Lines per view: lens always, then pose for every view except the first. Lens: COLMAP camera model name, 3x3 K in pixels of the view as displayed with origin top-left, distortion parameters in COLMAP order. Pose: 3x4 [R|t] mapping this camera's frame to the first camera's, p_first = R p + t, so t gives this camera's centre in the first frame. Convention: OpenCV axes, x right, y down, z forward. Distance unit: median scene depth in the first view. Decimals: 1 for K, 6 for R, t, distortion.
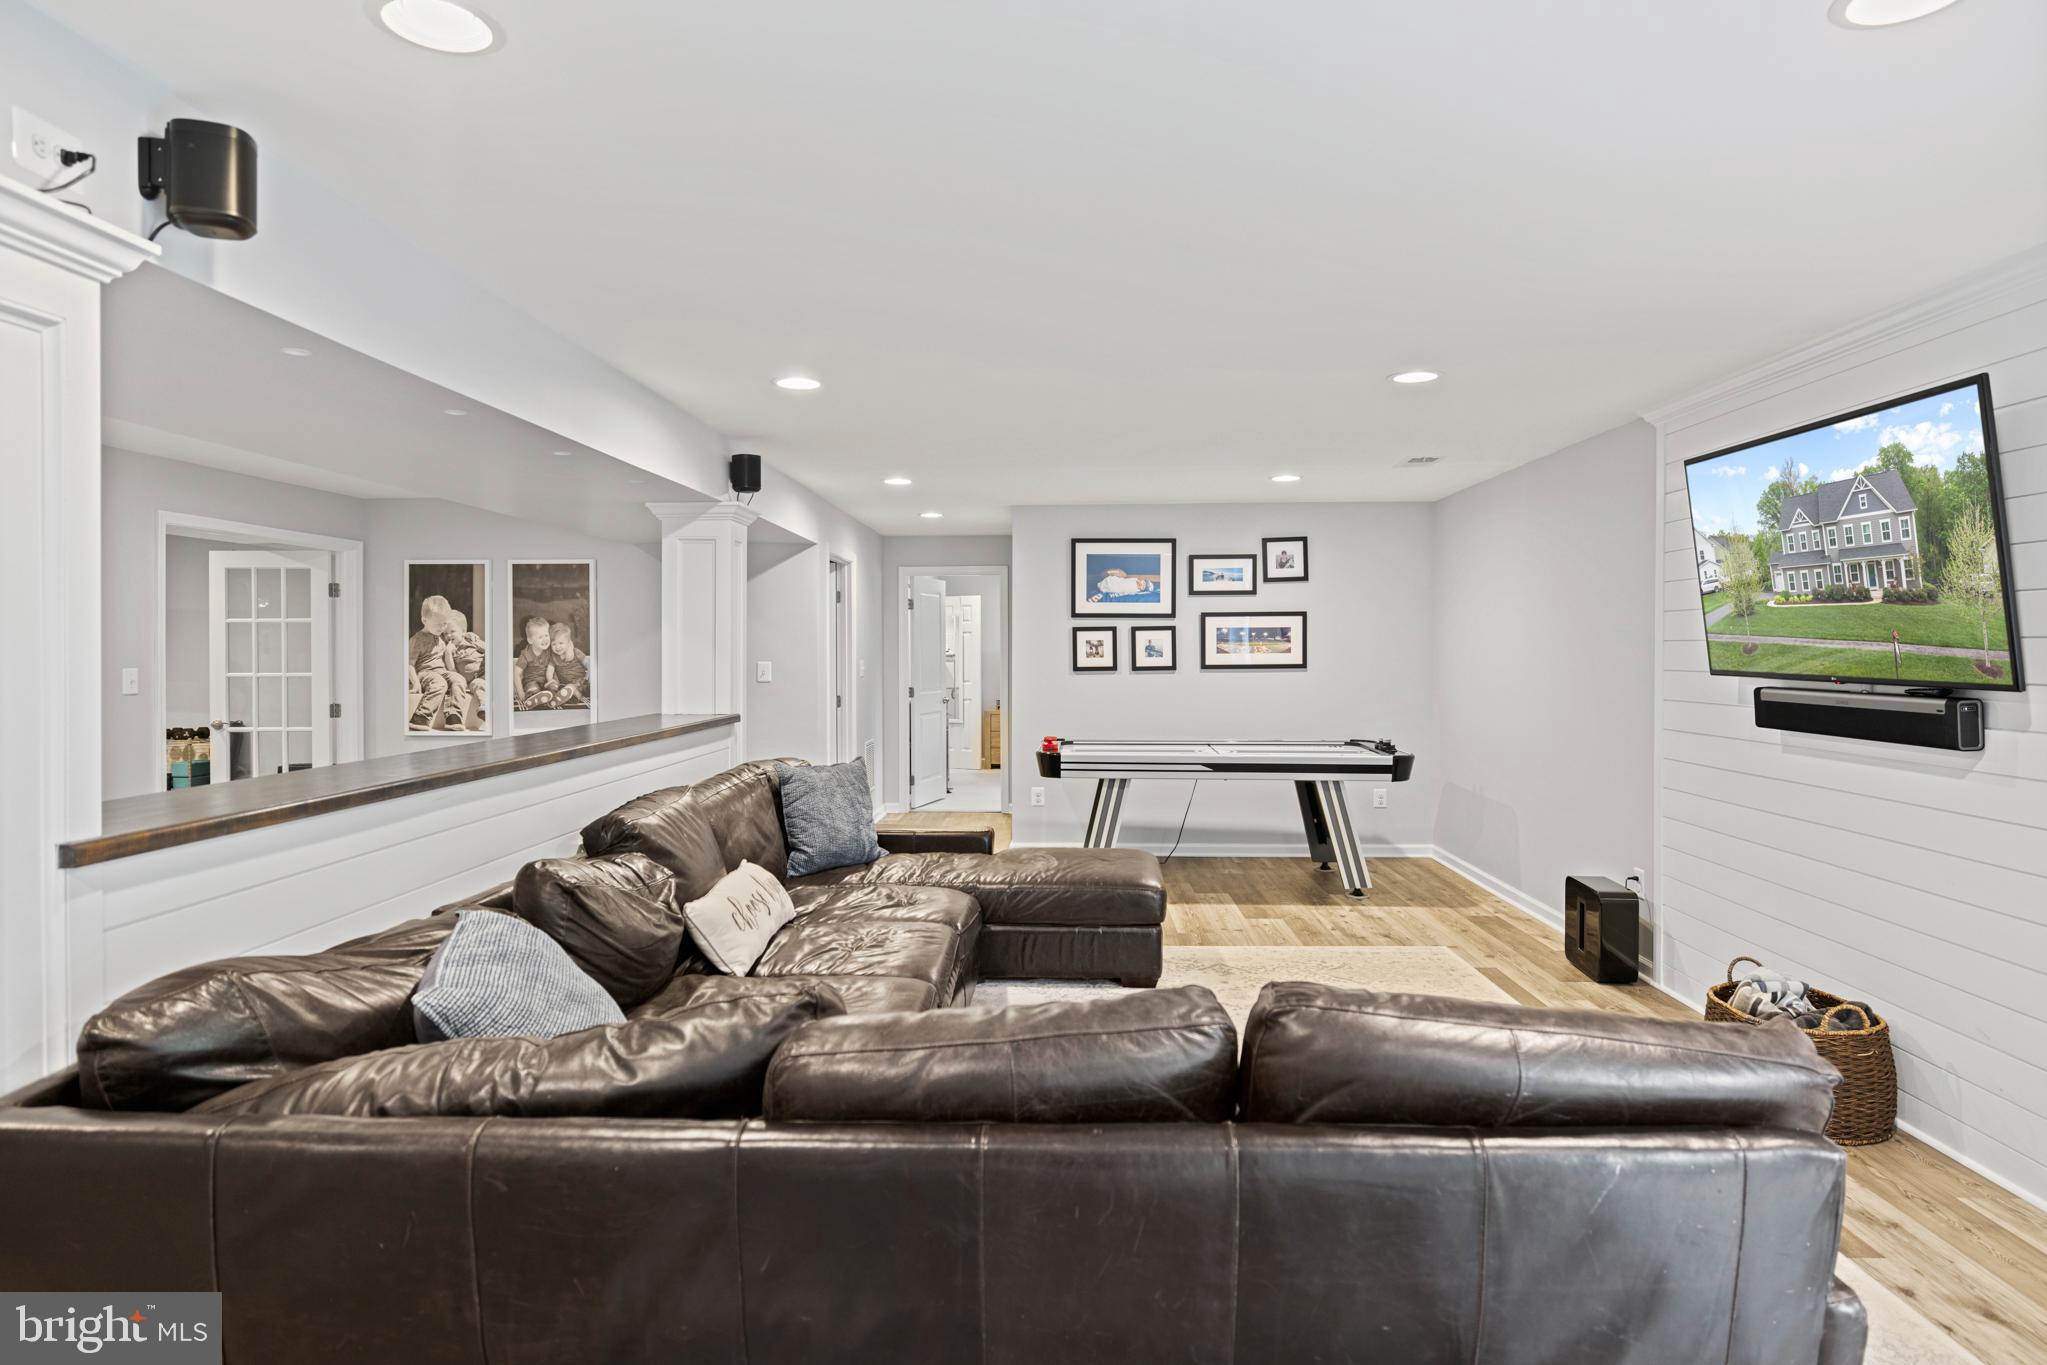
lens RADIAL K [[1153.6, 0, 1022.3], [0, 1153.6, 650.5], [0, 0, 1]] dist [0.005446, -0.000370]
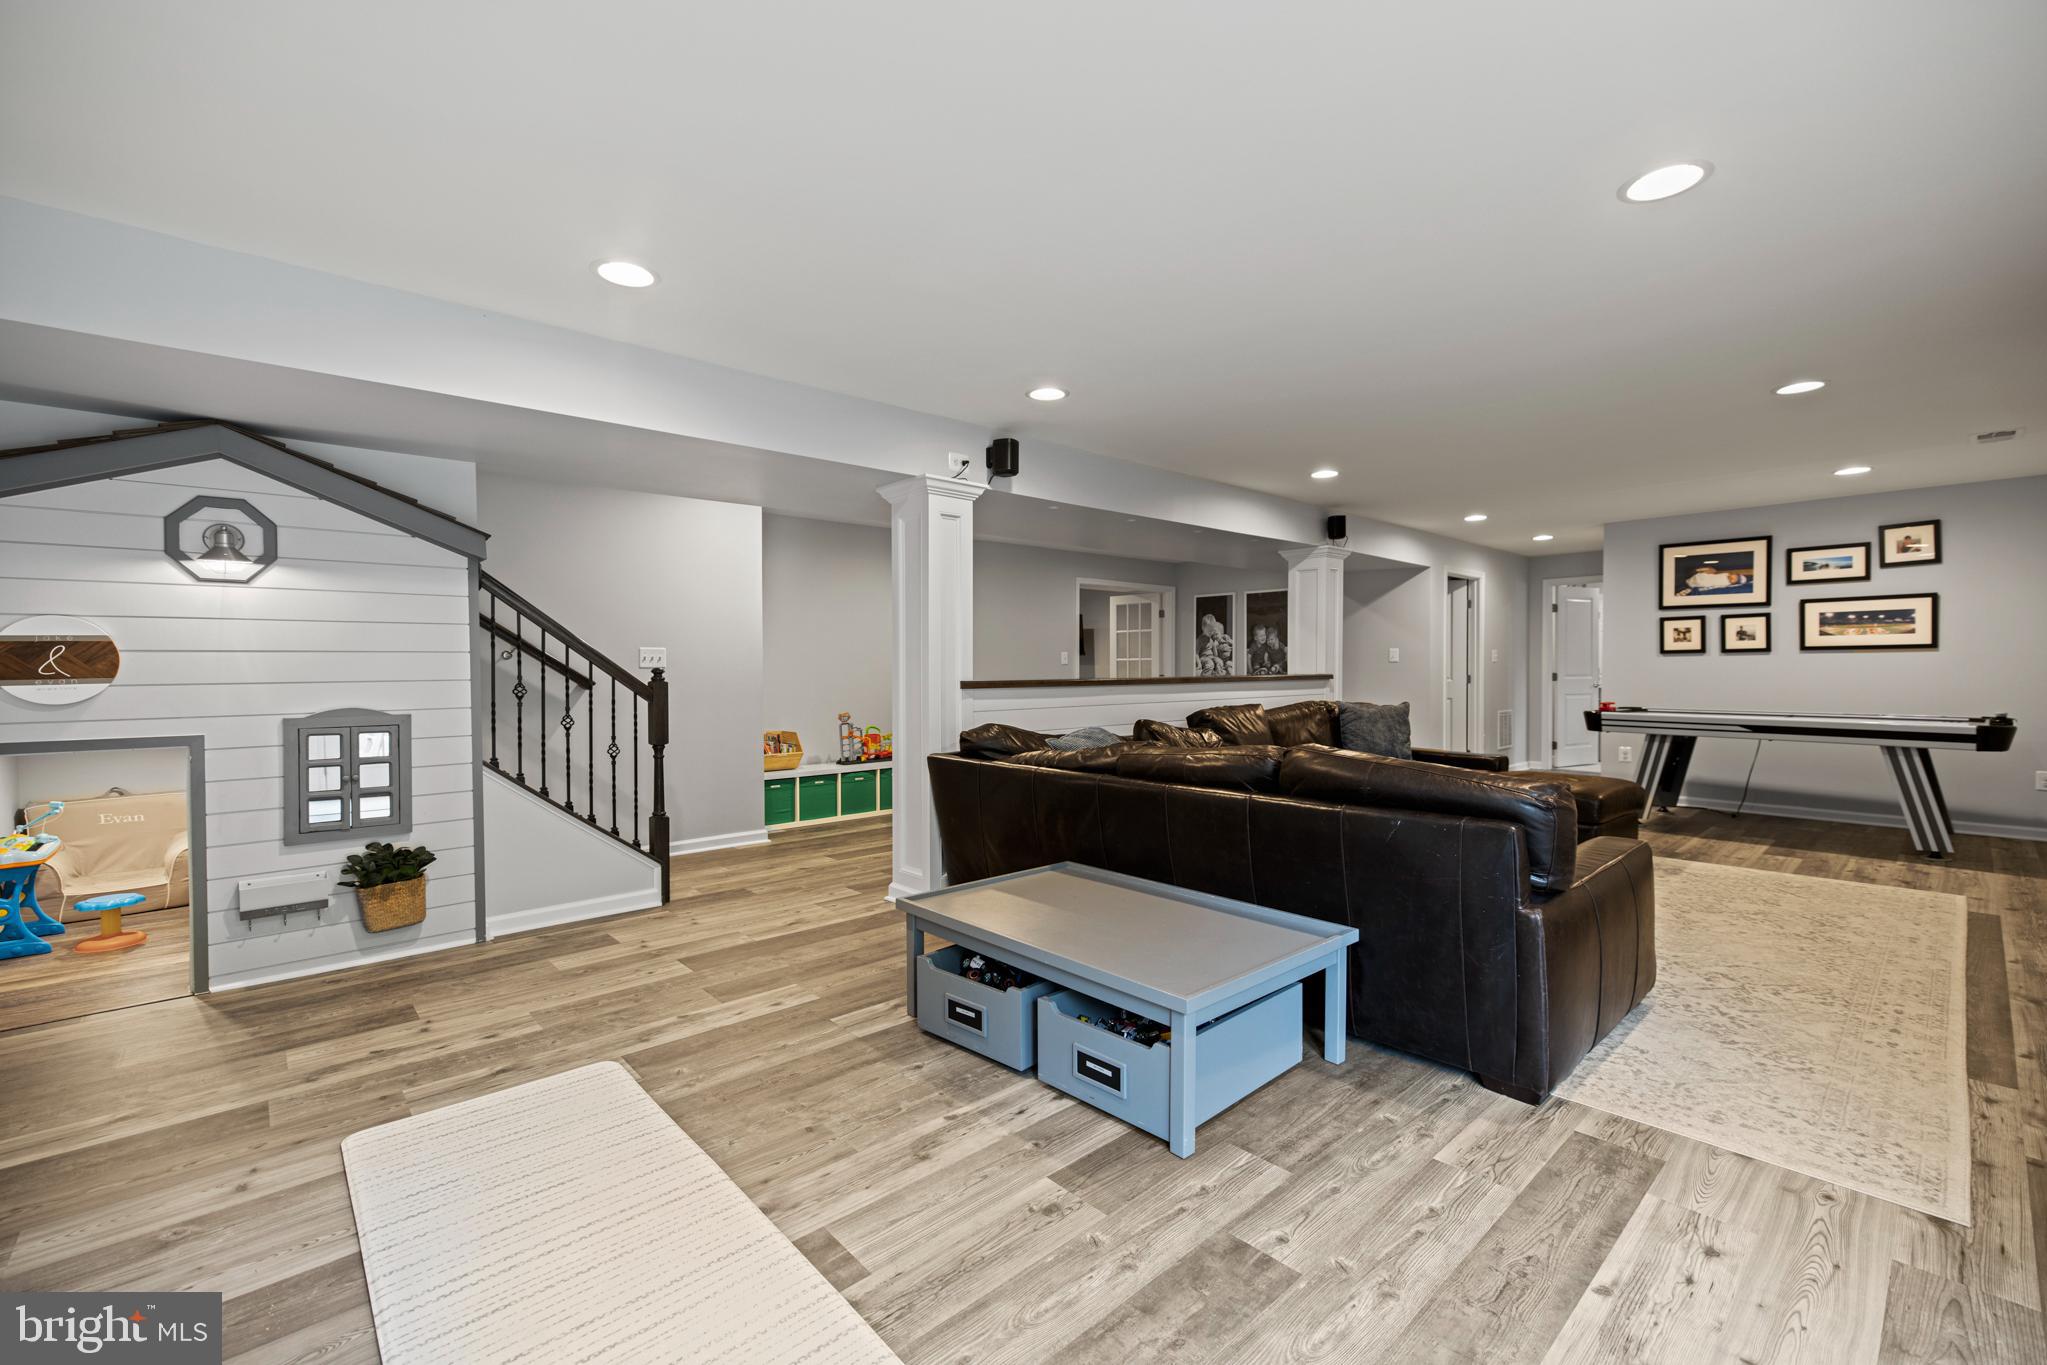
lens RADIAL K [[866.5, 0, 1023.5], [0, 866.5, 682.5], [0, 0, 1]] dist [0.000150, 0.000237]
pose [[0.698942, 0.011442, -0.715087, 0.230944], [0.003363, 0.999808, 0.019285, 0.028681], [0.715171, -0.015884, 0.698769, -0.125138]]
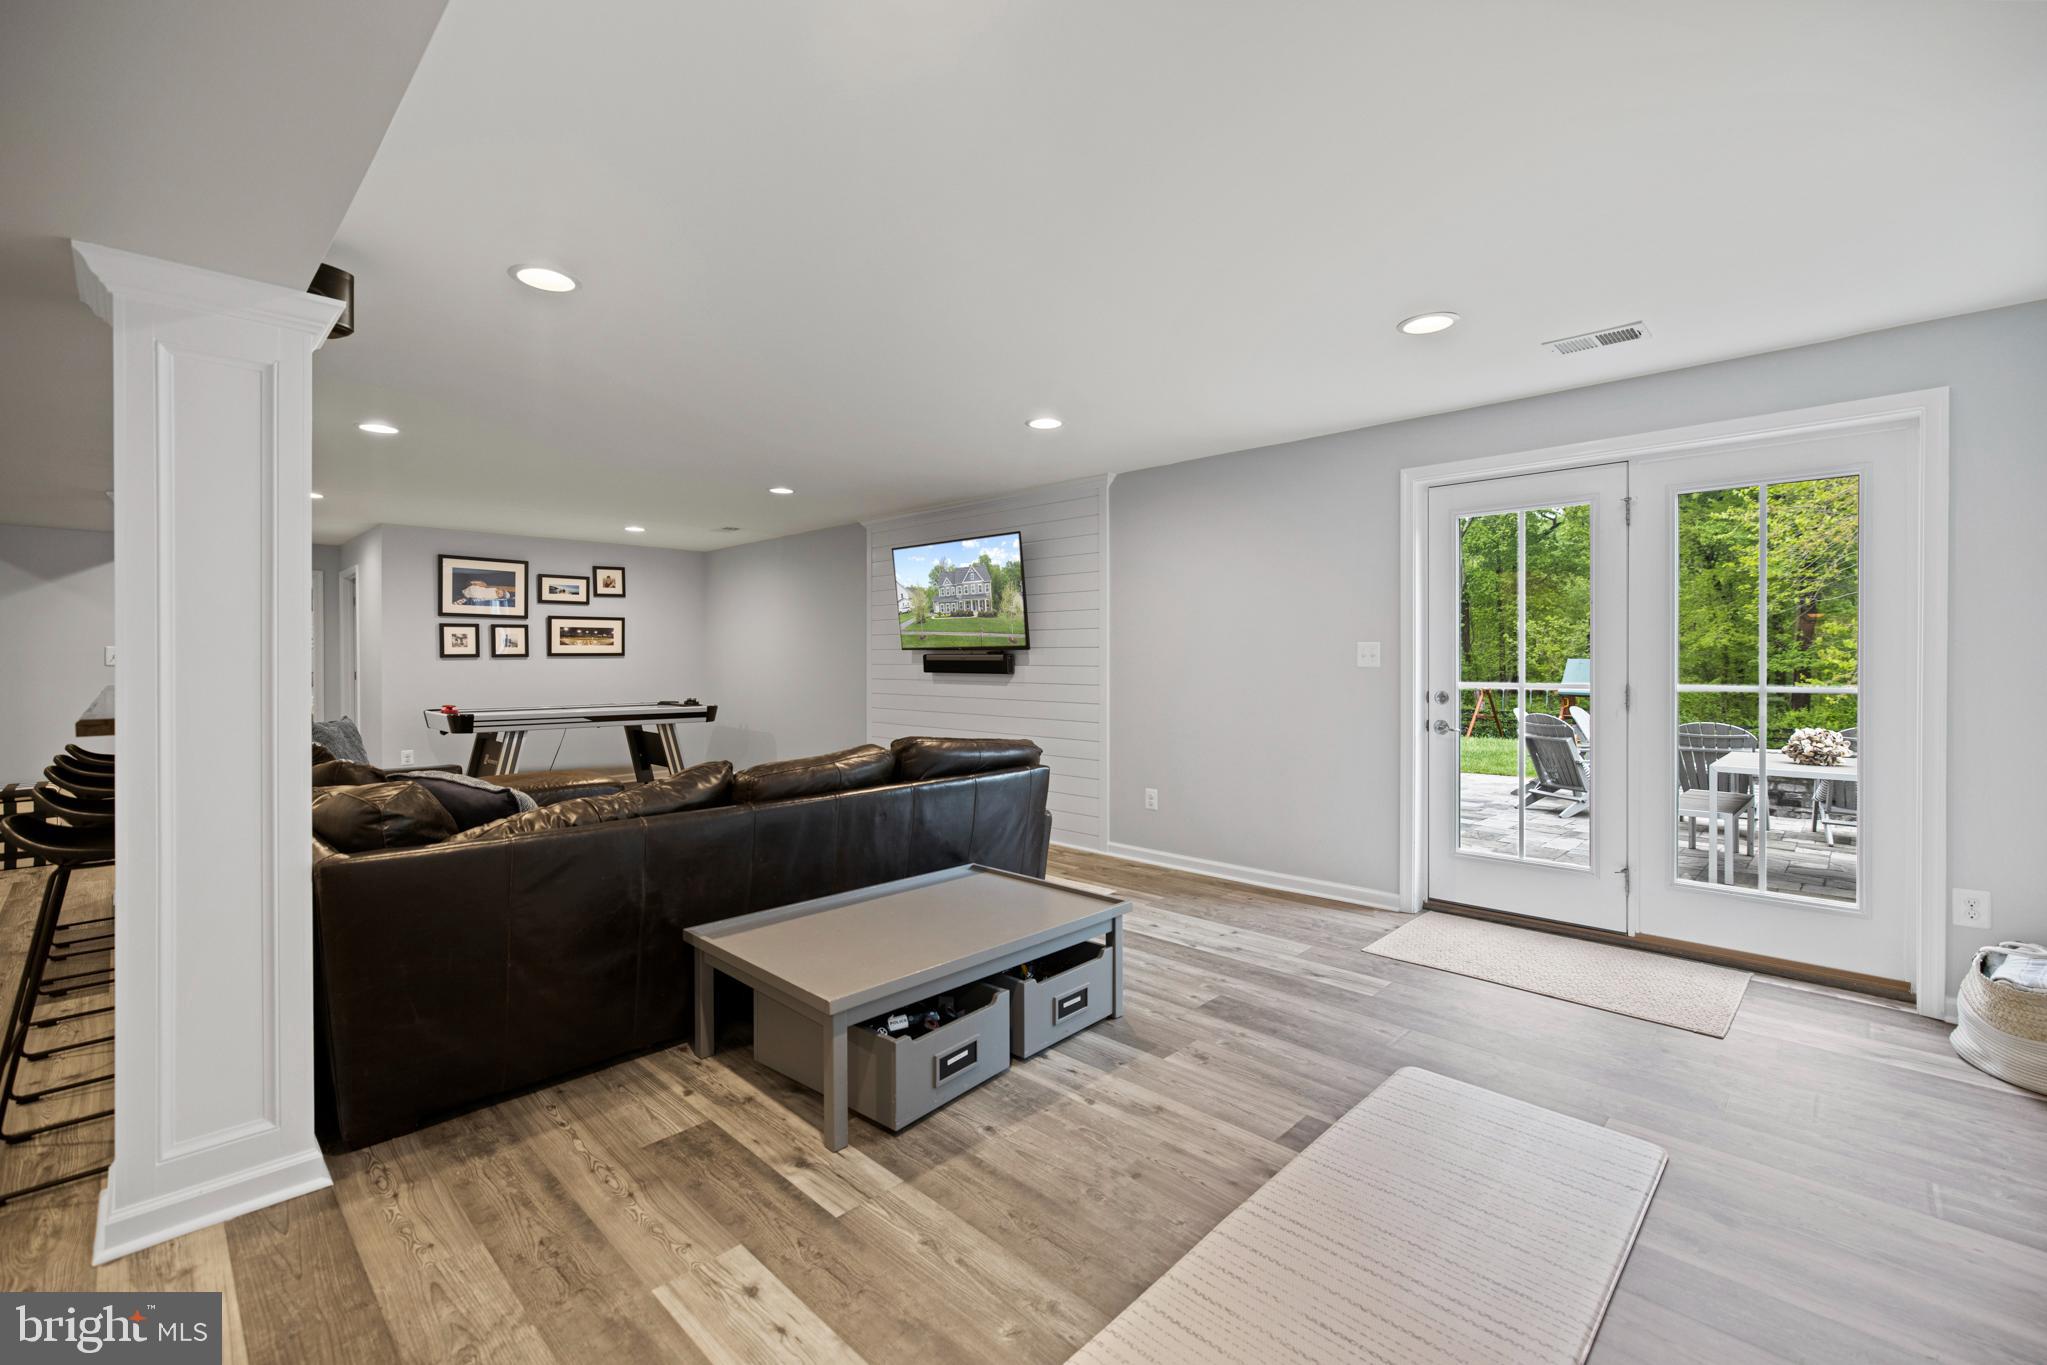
lens RADIAL K [[861.9, 0, 1026.1], [0, 861.9, 664.6], [0, 0, 1]] dist [0.001818, 0.000063]
pose [[0.666157, -0.003412, 0.745803, -0.239980], [-0.000043, 0.999989, 0.004613, 0.021607], [-0.745811, -0.003105, 0.666150, -0.130449]]
